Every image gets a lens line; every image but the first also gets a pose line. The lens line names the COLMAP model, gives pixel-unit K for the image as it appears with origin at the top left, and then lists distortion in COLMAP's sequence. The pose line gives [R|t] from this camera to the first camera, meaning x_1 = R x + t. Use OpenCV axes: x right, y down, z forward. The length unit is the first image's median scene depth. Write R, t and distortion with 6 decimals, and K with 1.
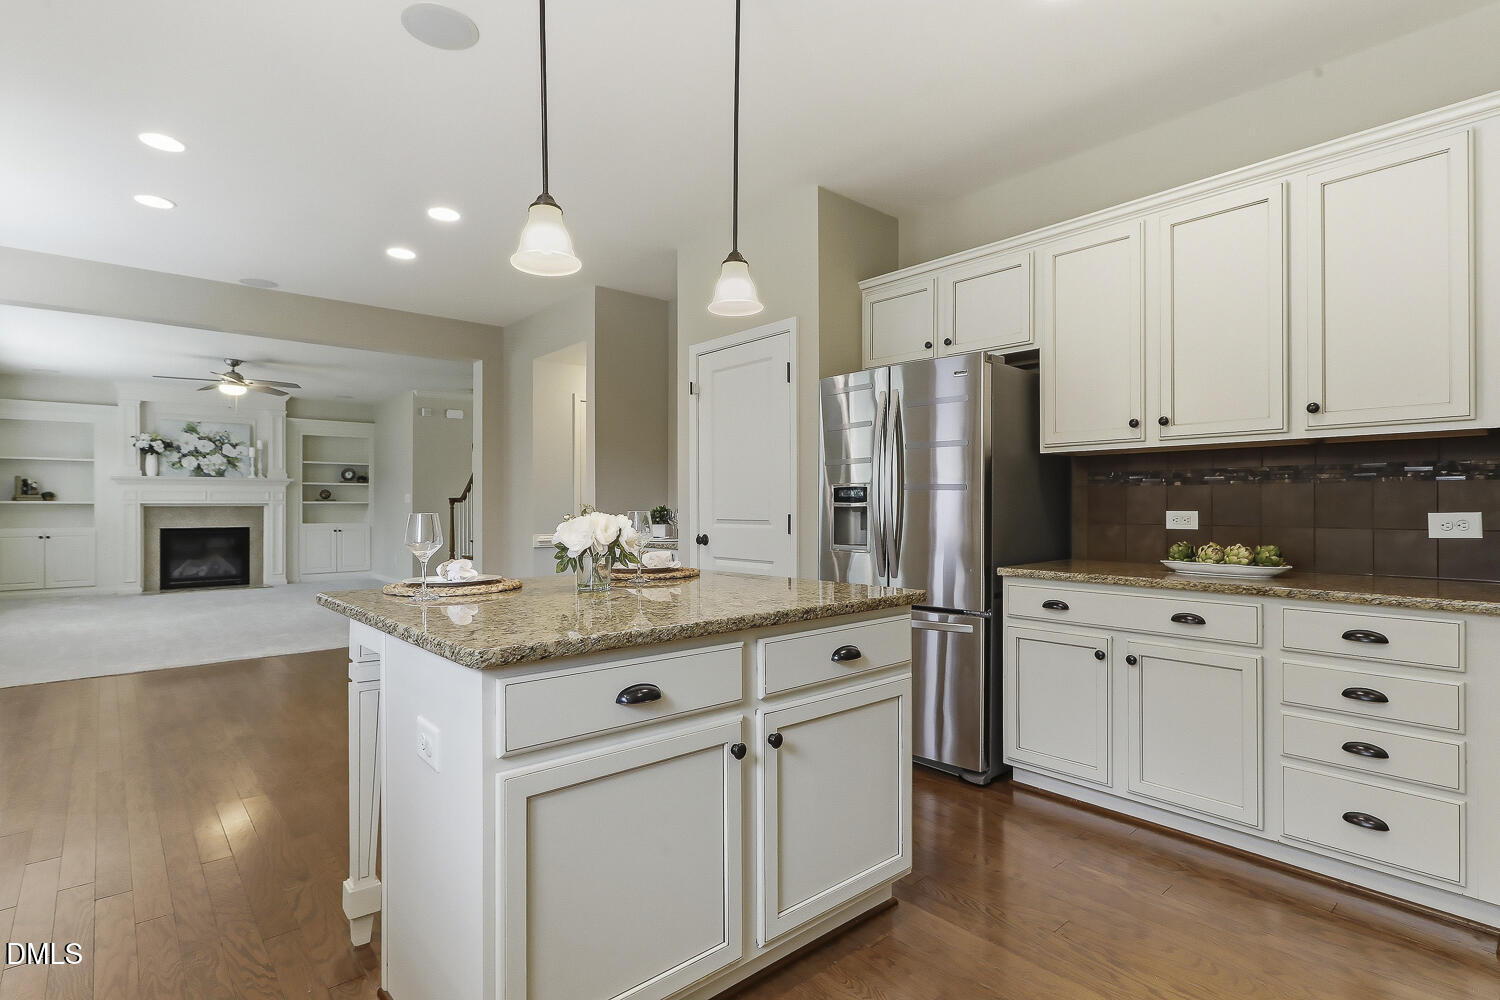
lens RADIAL K [[738.1, 0, 747.5], [0, 738.1, 504.7], [0, 0, 1]] dist [0.001576, 0.000343]
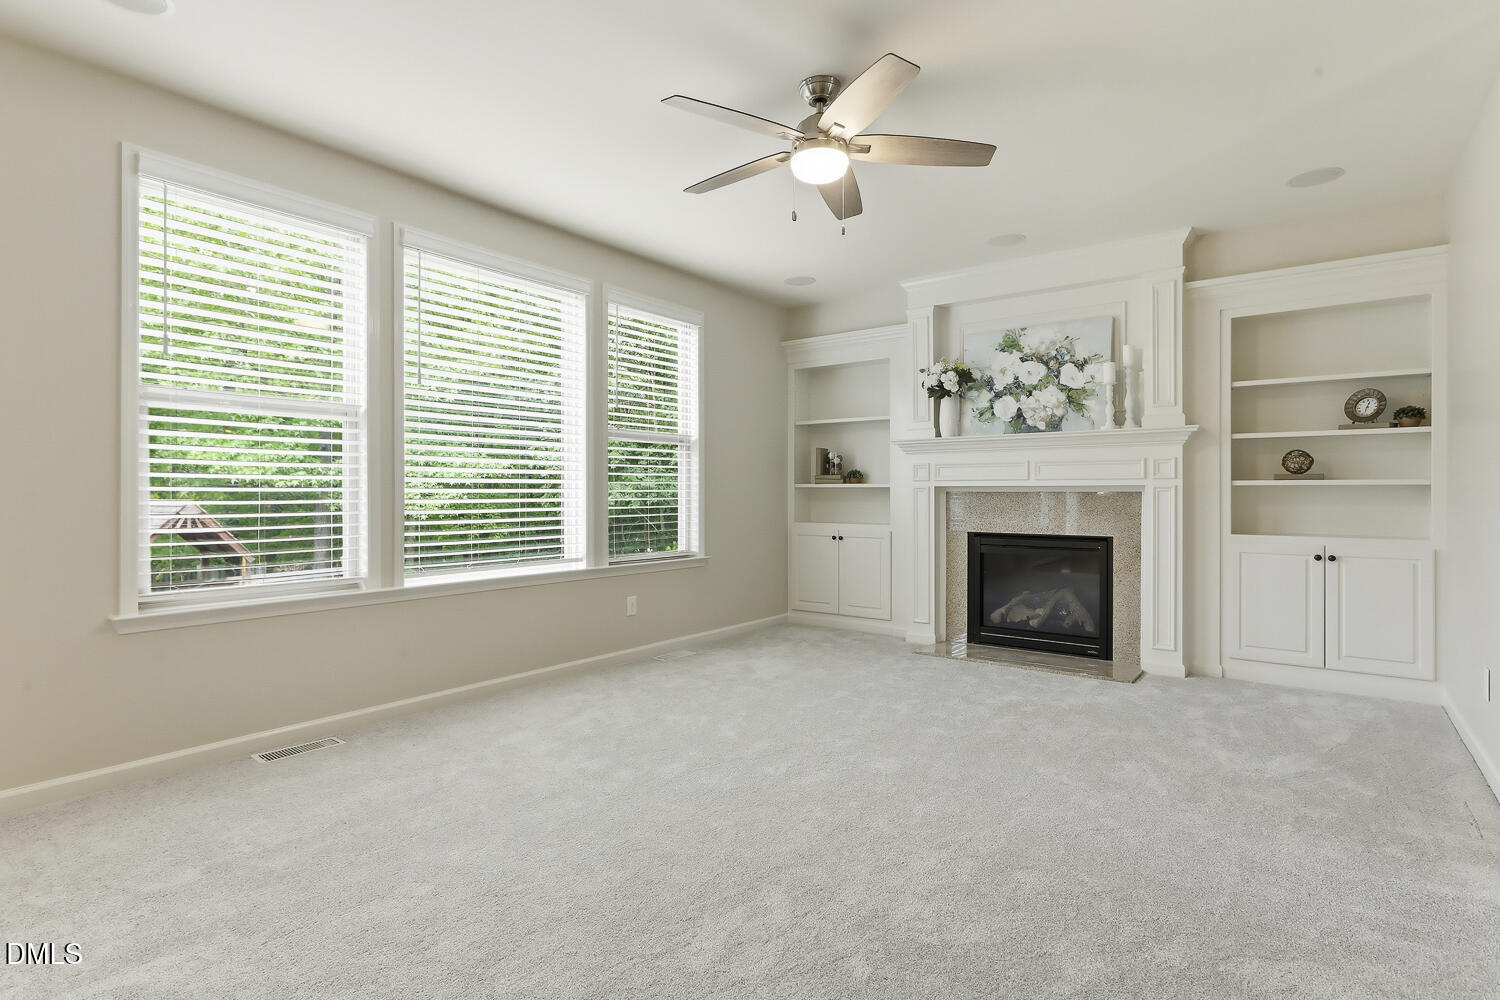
lens RADIAL K [[775.0, 0, 748.6], [0, 775.0, 489.9], [0, 0, 1]] dist [-0.000463, 0.000208]
pose [[0.202768, -0.002409, -0.979224, -0.251933], [-0.000470, 0.999997, -0.002558, 0.002533], [0.979227, 0.000979, 0.202766, 0.700205]]
